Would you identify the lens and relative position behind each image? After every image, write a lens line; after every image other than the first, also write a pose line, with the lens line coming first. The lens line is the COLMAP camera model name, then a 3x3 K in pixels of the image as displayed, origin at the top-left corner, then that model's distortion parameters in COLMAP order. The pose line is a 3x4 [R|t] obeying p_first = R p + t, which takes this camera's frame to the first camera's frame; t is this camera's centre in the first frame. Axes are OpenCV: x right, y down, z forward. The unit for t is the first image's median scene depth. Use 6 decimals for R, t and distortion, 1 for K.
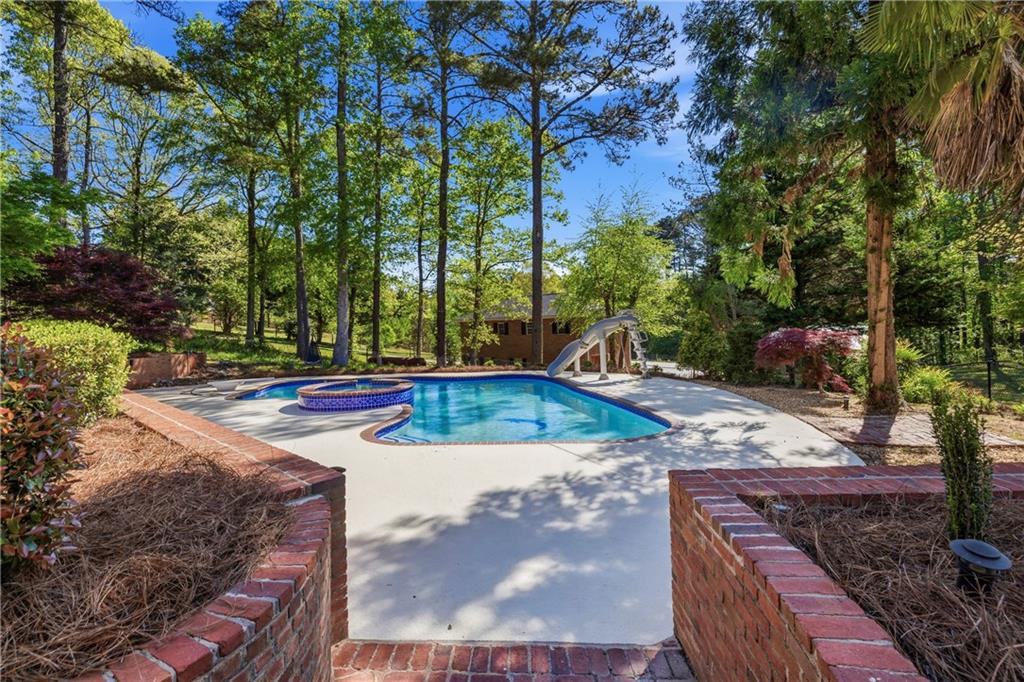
lens RADIAL K [[436.8, 0, 510.6], [0, 436.8, 332.5], [0, 0, 1]] dist [-0.002711, -0.000367]
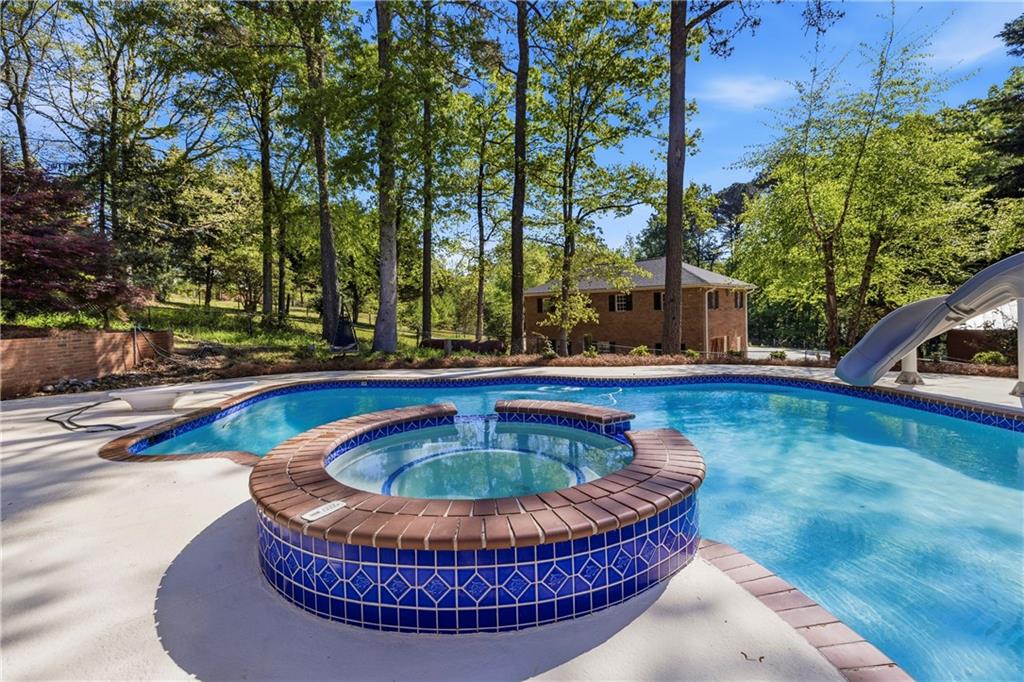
lens RADIAL K [[436.8, 0, 510.0], [0, 436.8, 336.6], [0, 0, 1]] dist [-0.002711, -0.000367]
pose [[0.997290, 0.004748, -0.073422, -0.118855], [-0.001356, 0.998933, 0.046168, 0.016984], [0.073563, -0.045943, 0.996232, 0.277238]]
